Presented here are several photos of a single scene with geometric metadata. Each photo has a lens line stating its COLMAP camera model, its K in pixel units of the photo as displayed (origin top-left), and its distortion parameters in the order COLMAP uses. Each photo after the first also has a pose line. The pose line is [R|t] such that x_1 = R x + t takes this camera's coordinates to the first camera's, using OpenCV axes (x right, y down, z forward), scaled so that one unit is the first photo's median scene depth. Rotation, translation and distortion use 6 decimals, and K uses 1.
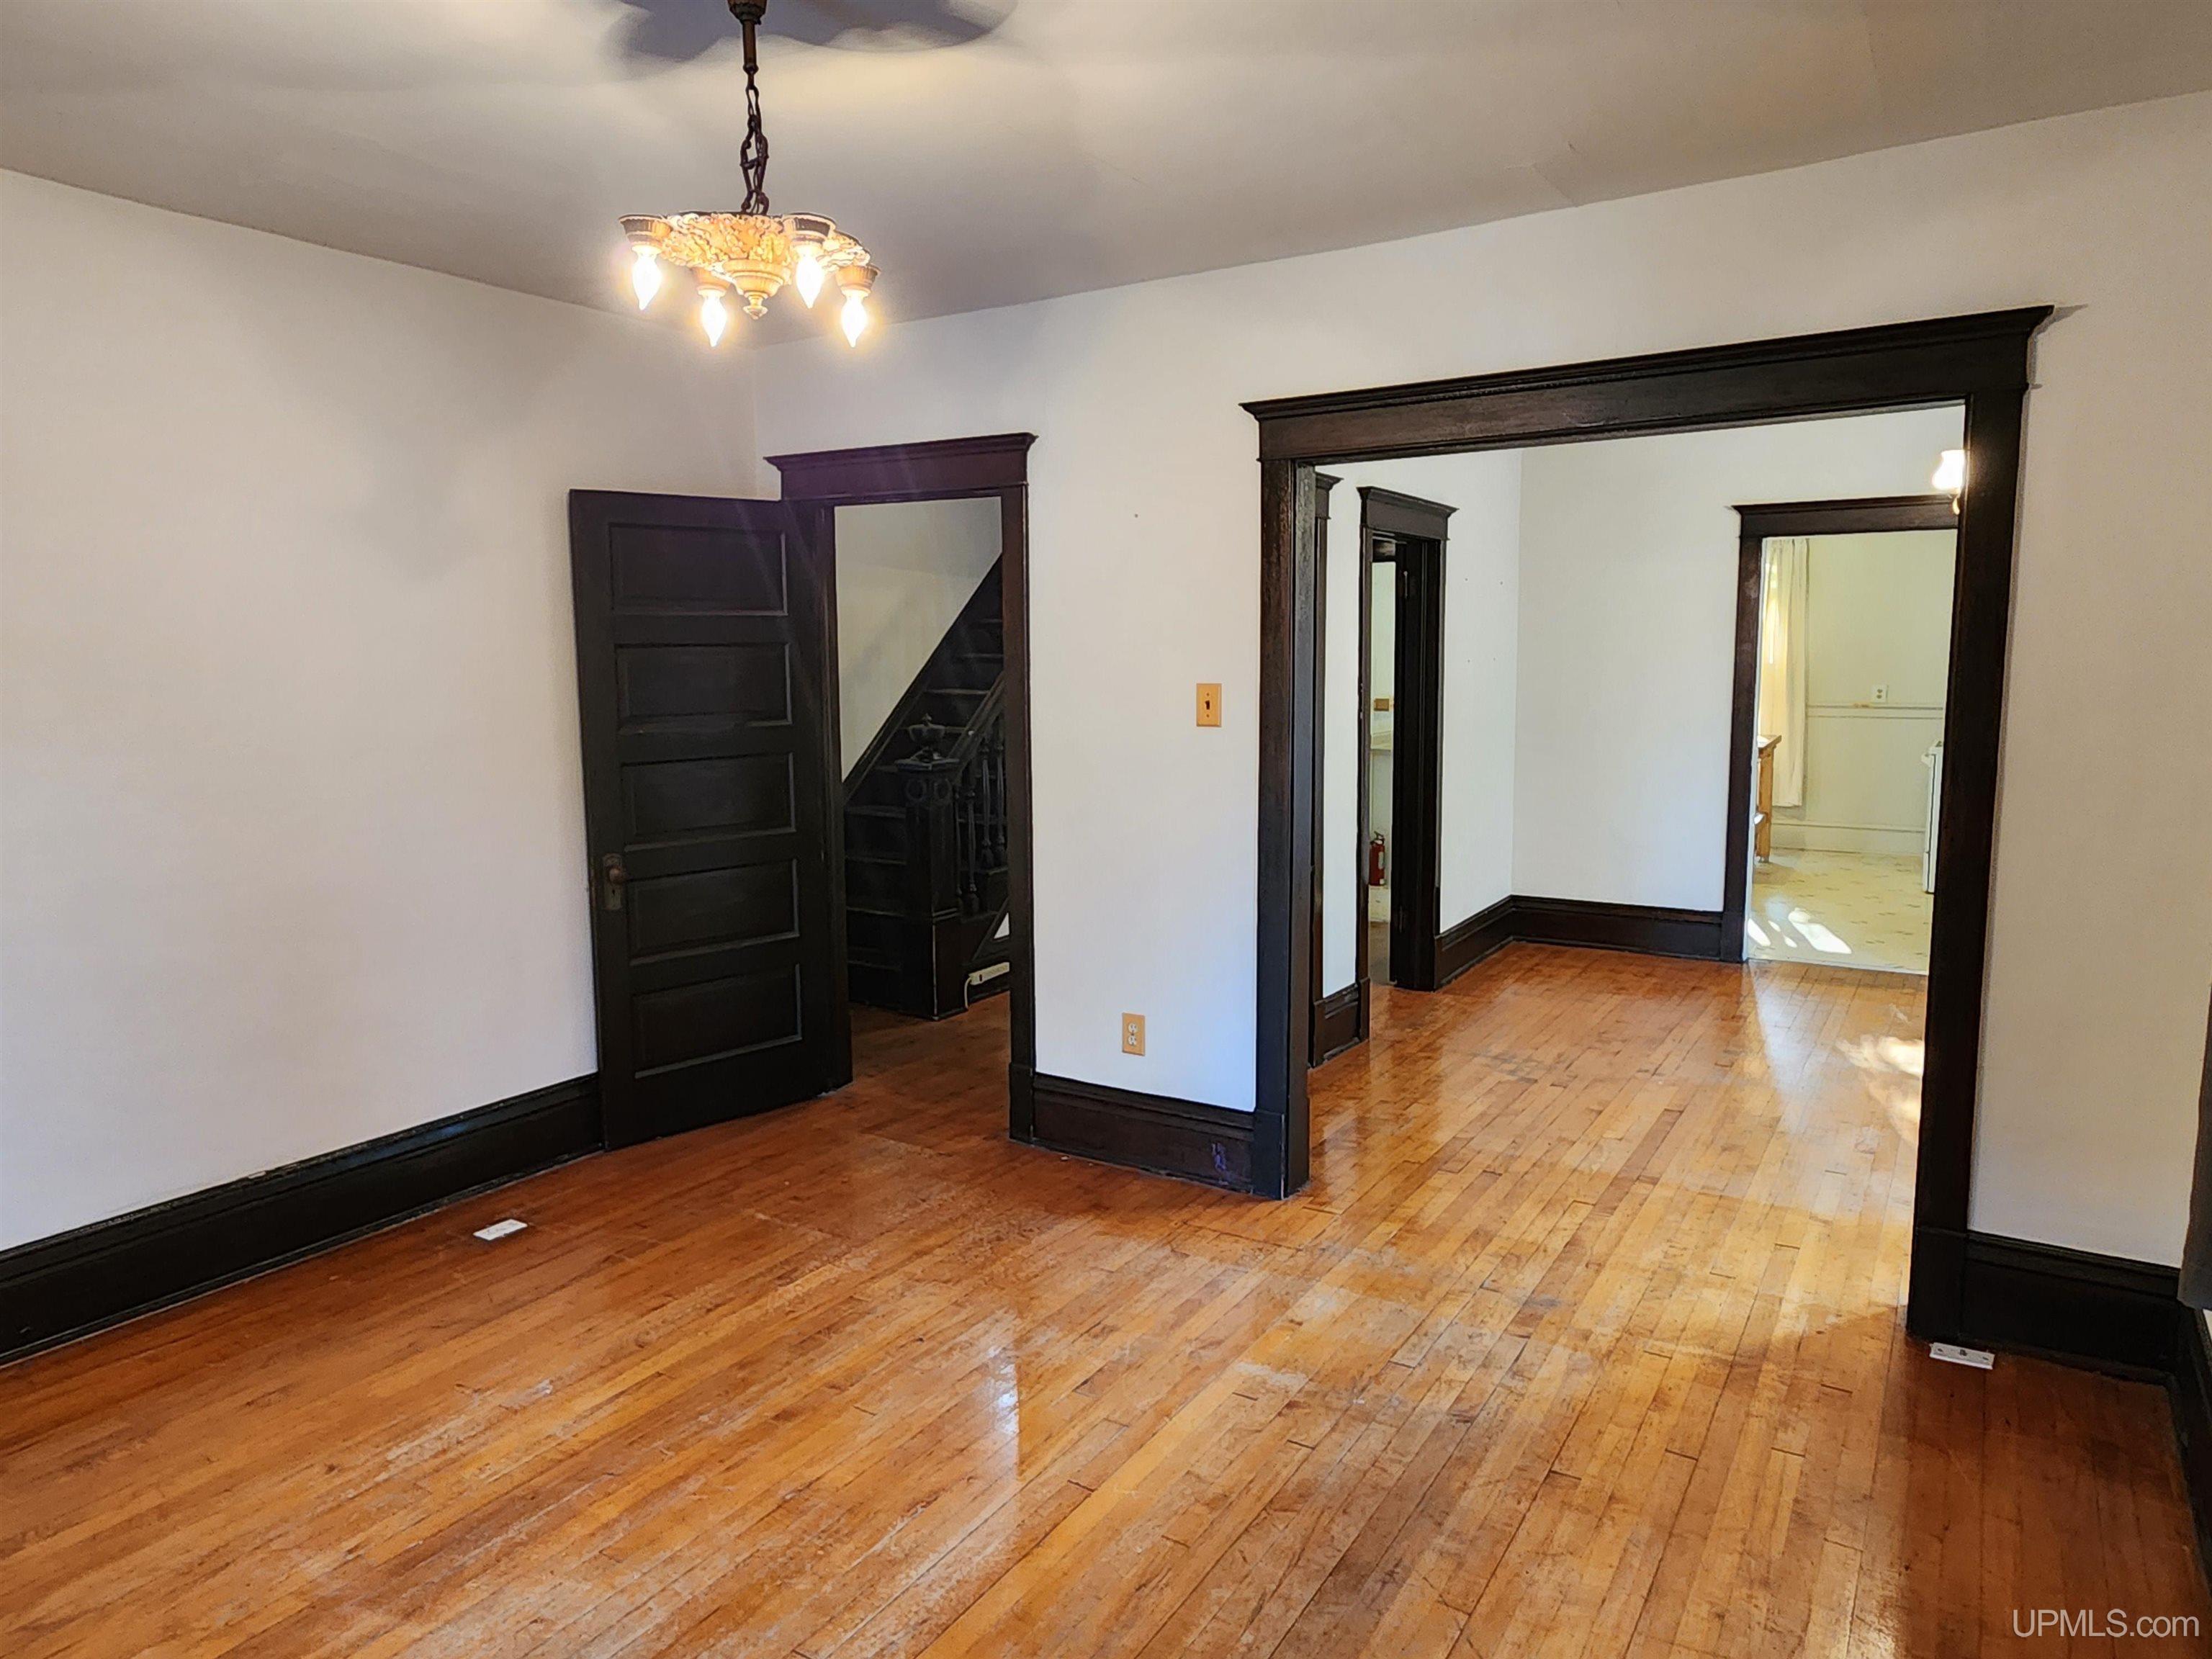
lens RADIAL K [[1412.4, 0, 1105.5], [0, 1412.4, 828.0], [0, 0, 1]] dist [-0.001322, -0.000546]
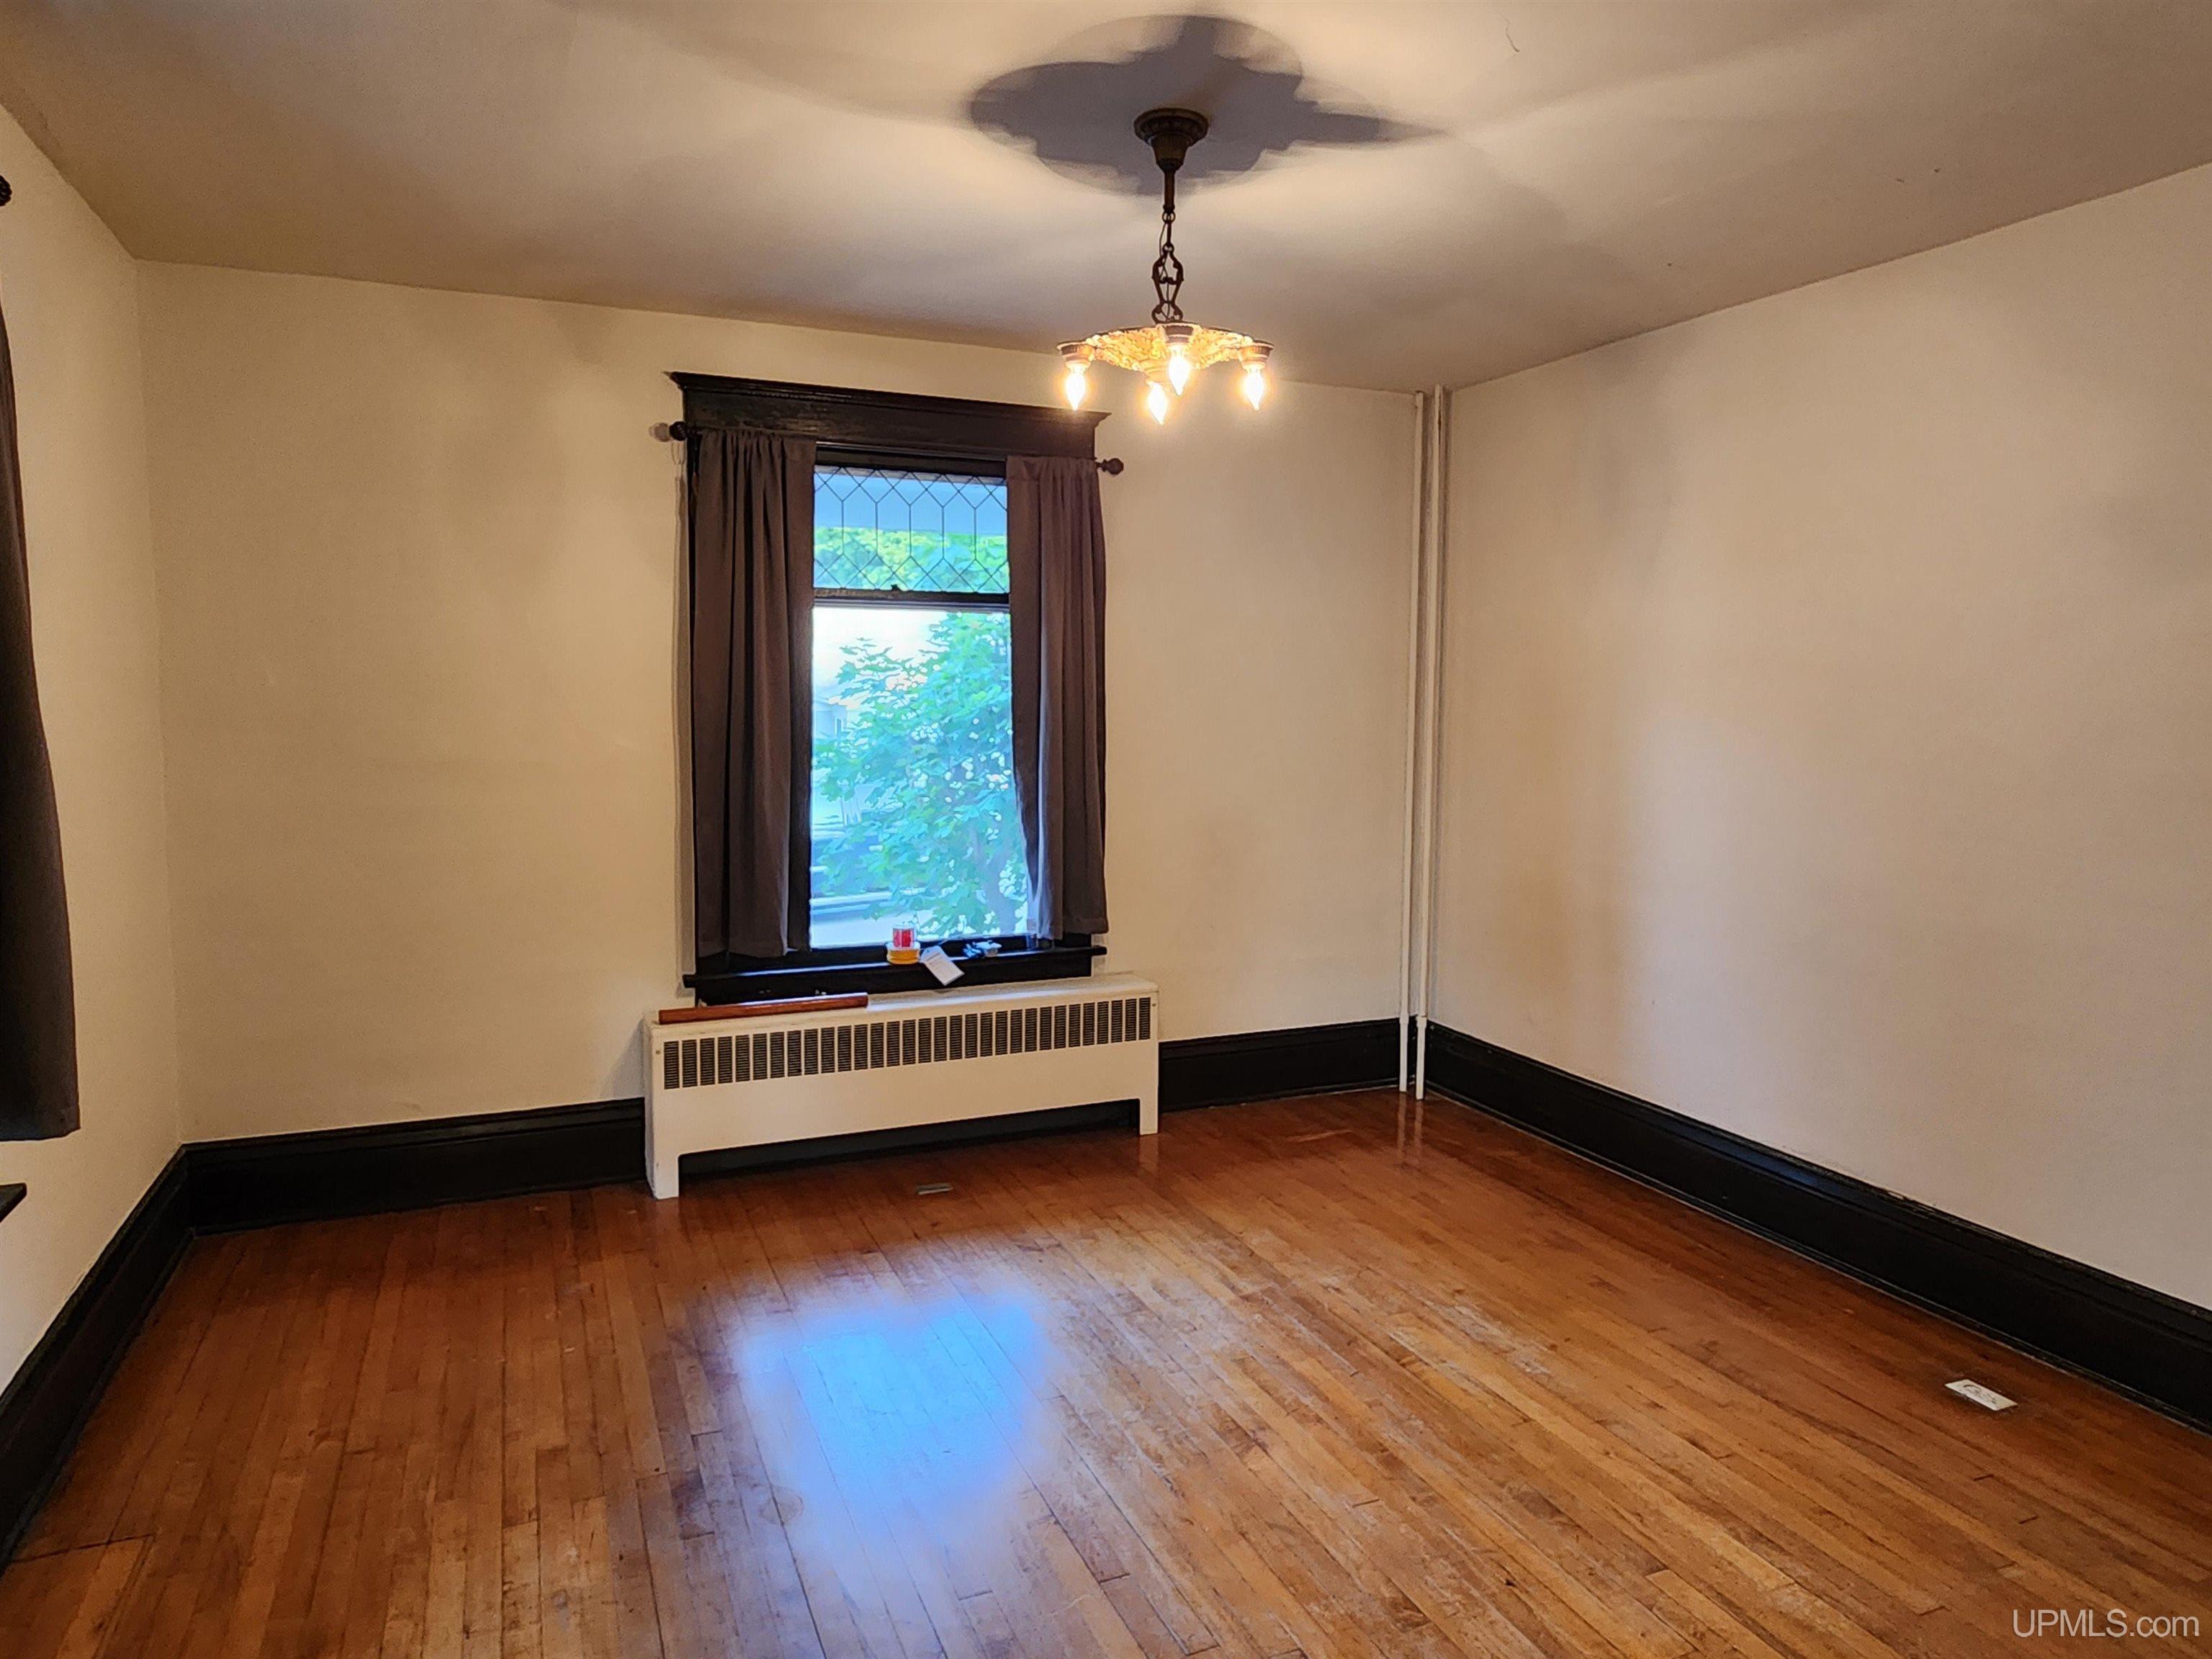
lens RADIAL K [[1412.4, 0, 1108.8], [0, 1412.4, 823.5], [0, 0, 1]] dist [-0.001322, -0.000546]
pose [[-0.574802, 0.079819, -0.814391, 0.615255], [-0.107146, 0.979321, 0.171608, -0.148527], [0.811248, 0.185899, -0.554363, 1.265826]]
